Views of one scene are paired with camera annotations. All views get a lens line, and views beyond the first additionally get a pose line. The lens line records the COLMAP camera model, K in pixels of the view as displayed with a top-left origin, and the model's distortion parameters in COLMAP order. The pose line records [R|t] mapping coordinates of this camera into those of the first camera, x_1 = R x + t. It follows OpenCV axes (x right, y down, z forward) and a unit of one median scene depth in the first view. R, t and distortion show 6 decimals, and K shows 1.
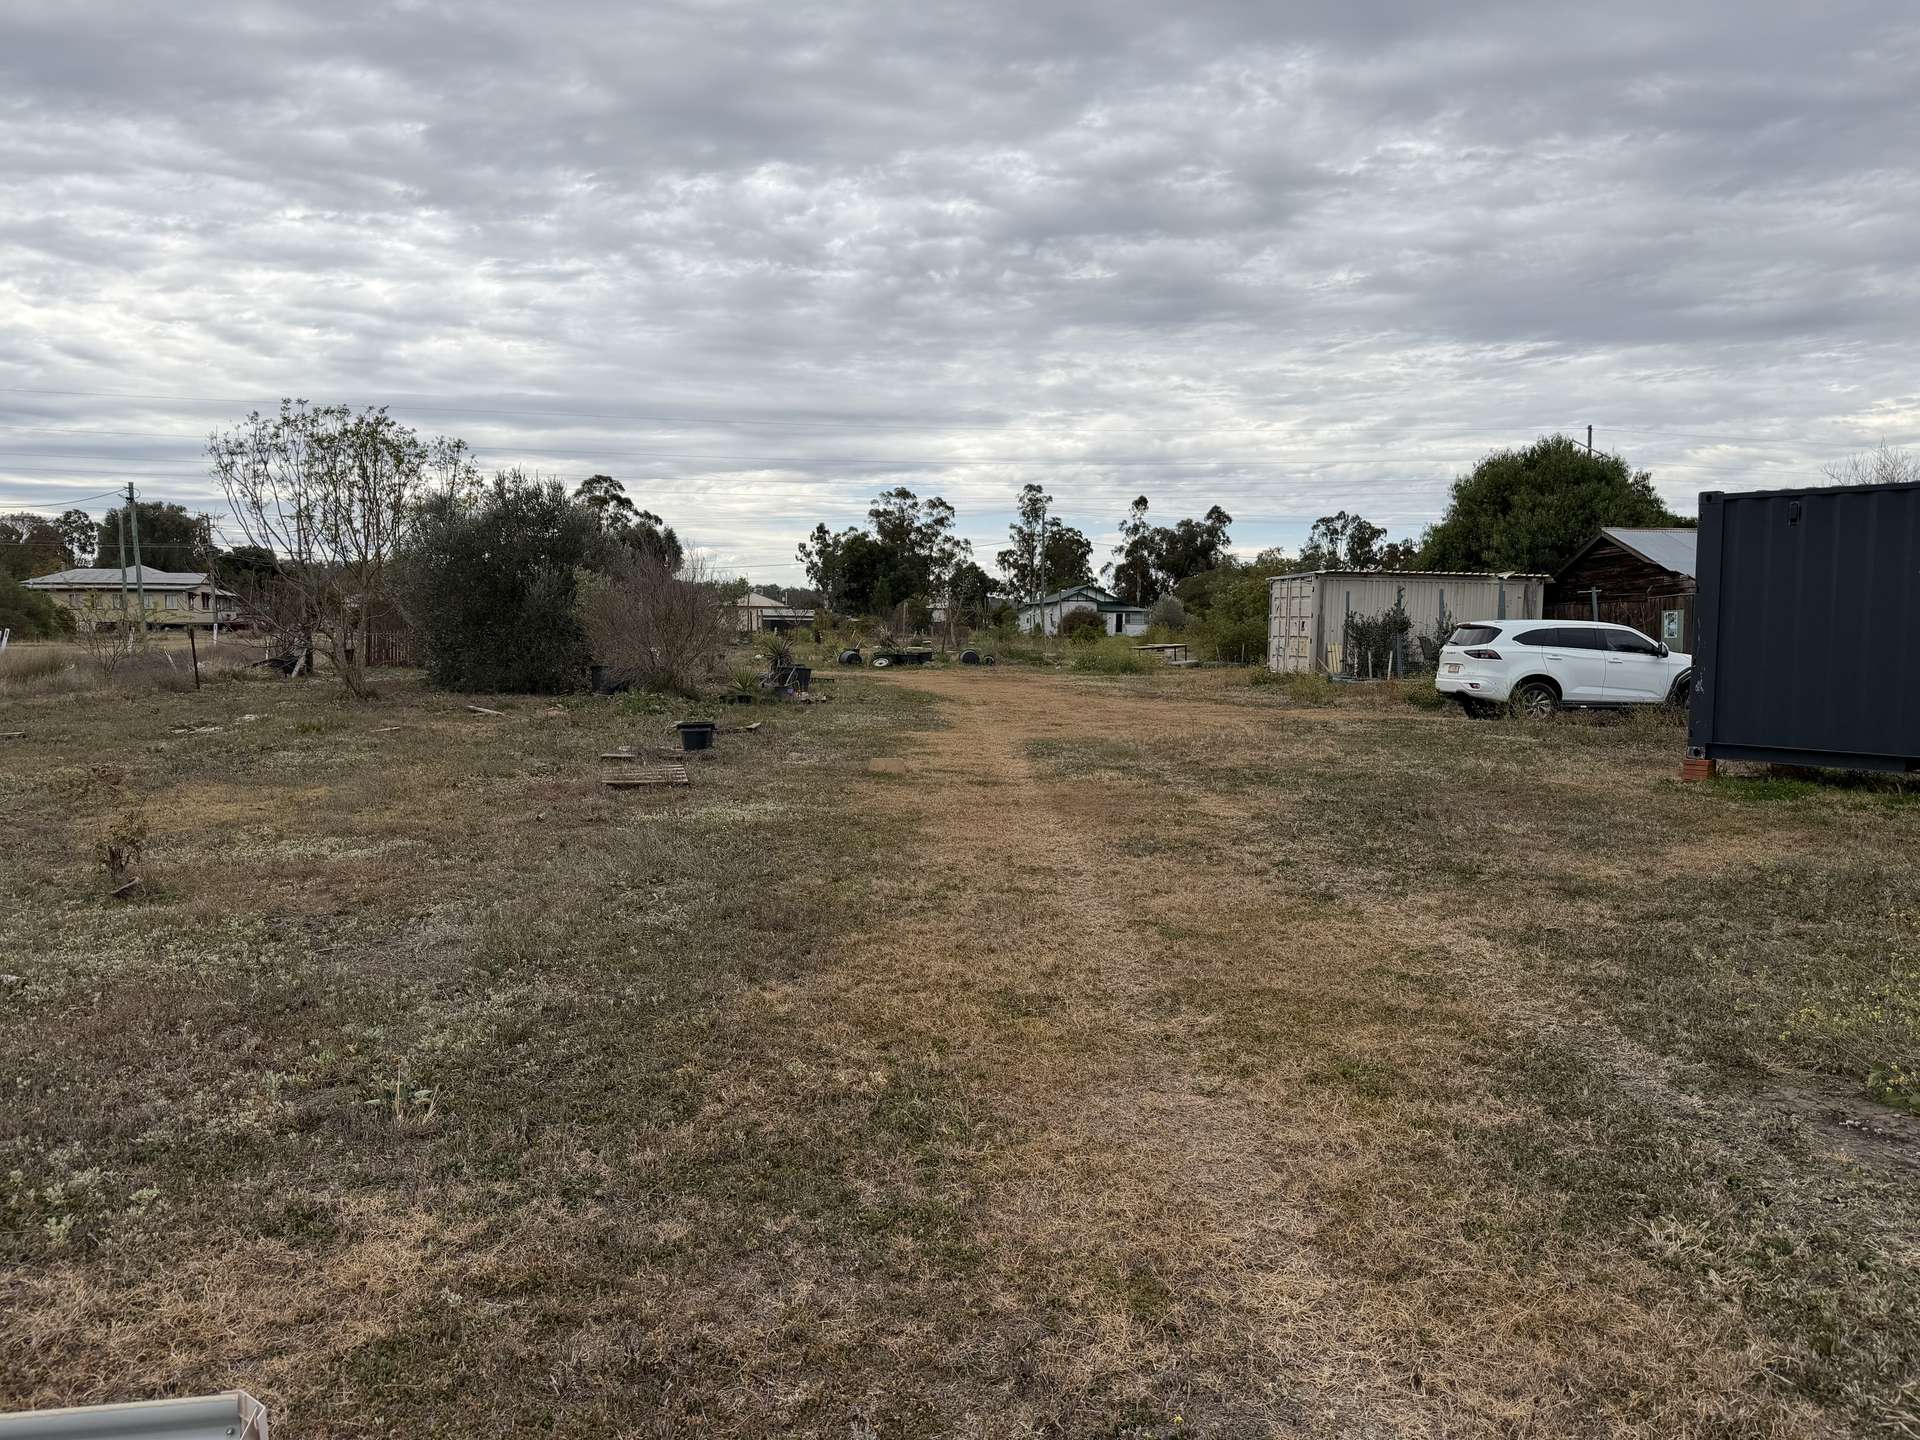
lens RADIAL K [[1348.4, 0, 961.9], [0, 1348.4, 719.9], [0, 0, 1]] dist [-0.003207, -0.001465]
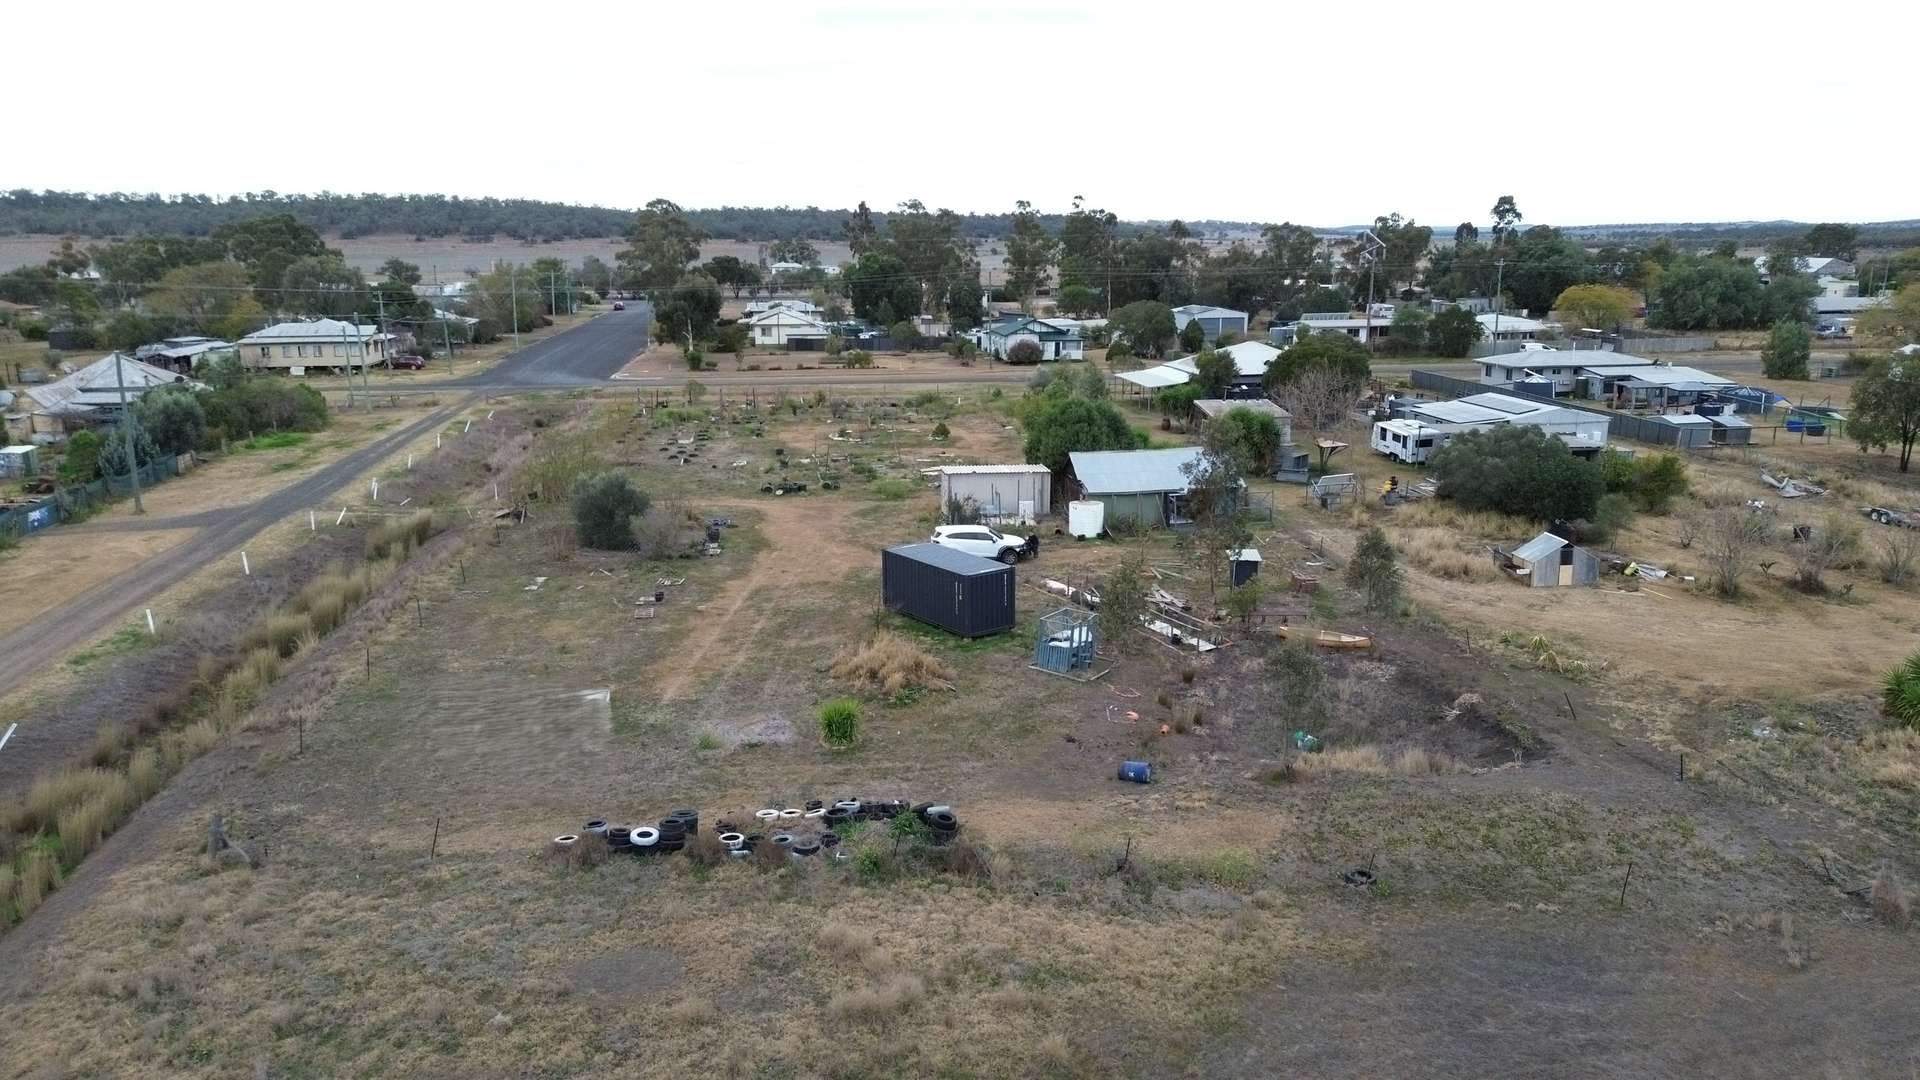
lens RADIAL K [[1346.3, 0, 958.3], [0, 1346.3, 540.1], [0, 0, 1]] dist [-0.010490, -0.004051]
pose [[0.998244, 0.001196, -0.059232, 0.067625], [0.007357, 0.989553, 0.143983, -0.052596], [0.058785, -0.144165, 0.987806, -0.209743]]
